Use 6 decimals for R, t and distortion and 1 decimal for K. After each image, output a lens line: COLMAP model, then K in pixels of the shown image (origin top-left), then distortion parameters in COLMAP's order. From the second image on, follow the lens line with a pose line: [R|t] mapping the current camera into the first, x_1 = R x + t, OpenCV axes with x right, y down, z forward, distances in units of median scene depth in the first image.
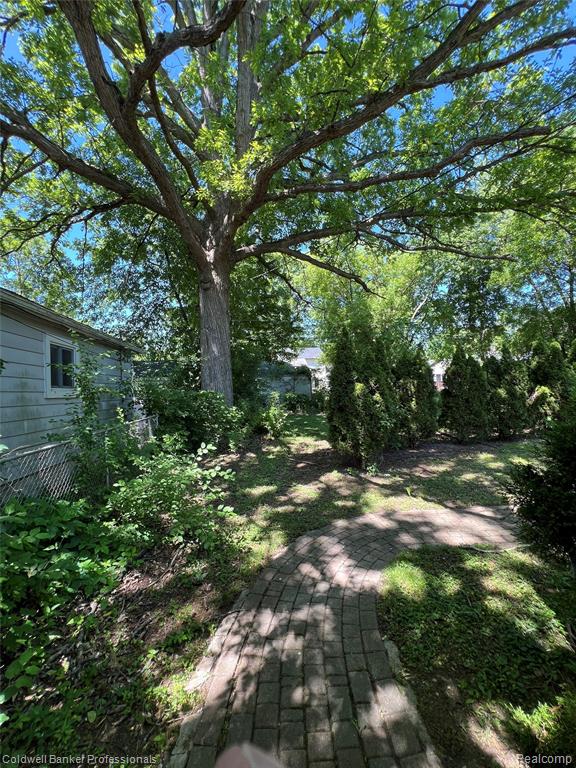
lens RADIAL K [[308.7, 0, 285.3], [0, 308.7, 382.2], [0, 0, 1]] dist [0.010507, 0.000212]
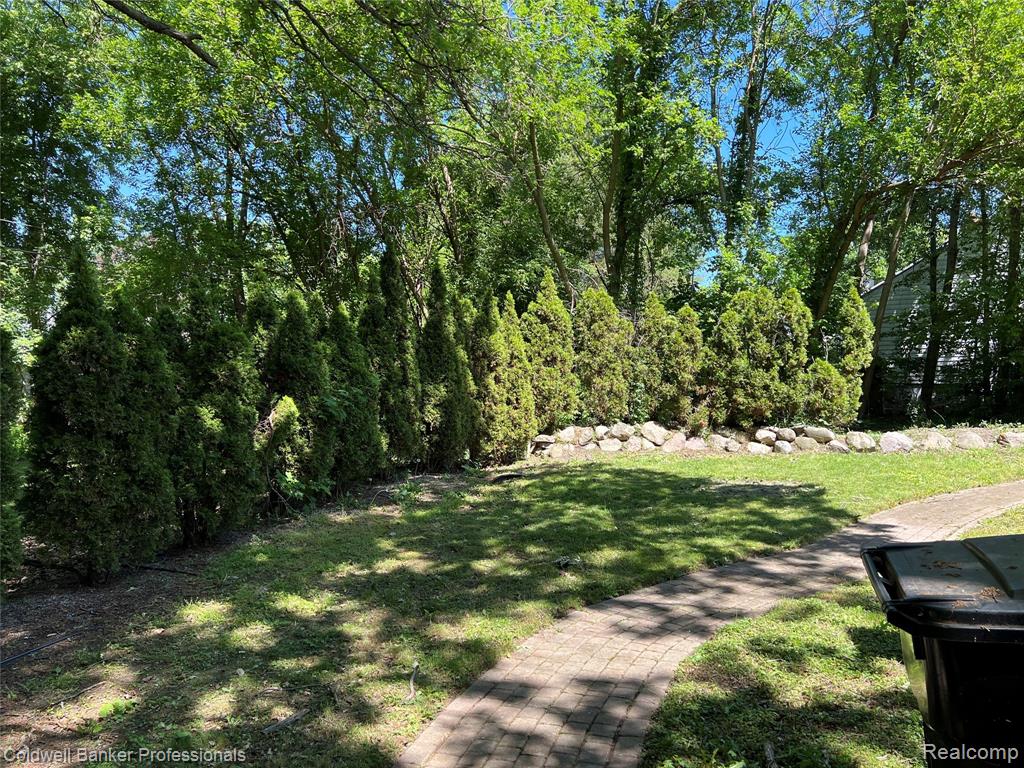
lens RADIAL K [[764.8, 0, 511.5], [0, 764.8, 392.2], [0, 0, 1]] dist [0.072912, -0.077716]
pose [[0.398440, -0.000358, 0.917194, 0.021987], [-0.007382, 0.999966, 0.003597, 0.001491], [-0.917165, -0.008204, 0.398424, 0.315964]]
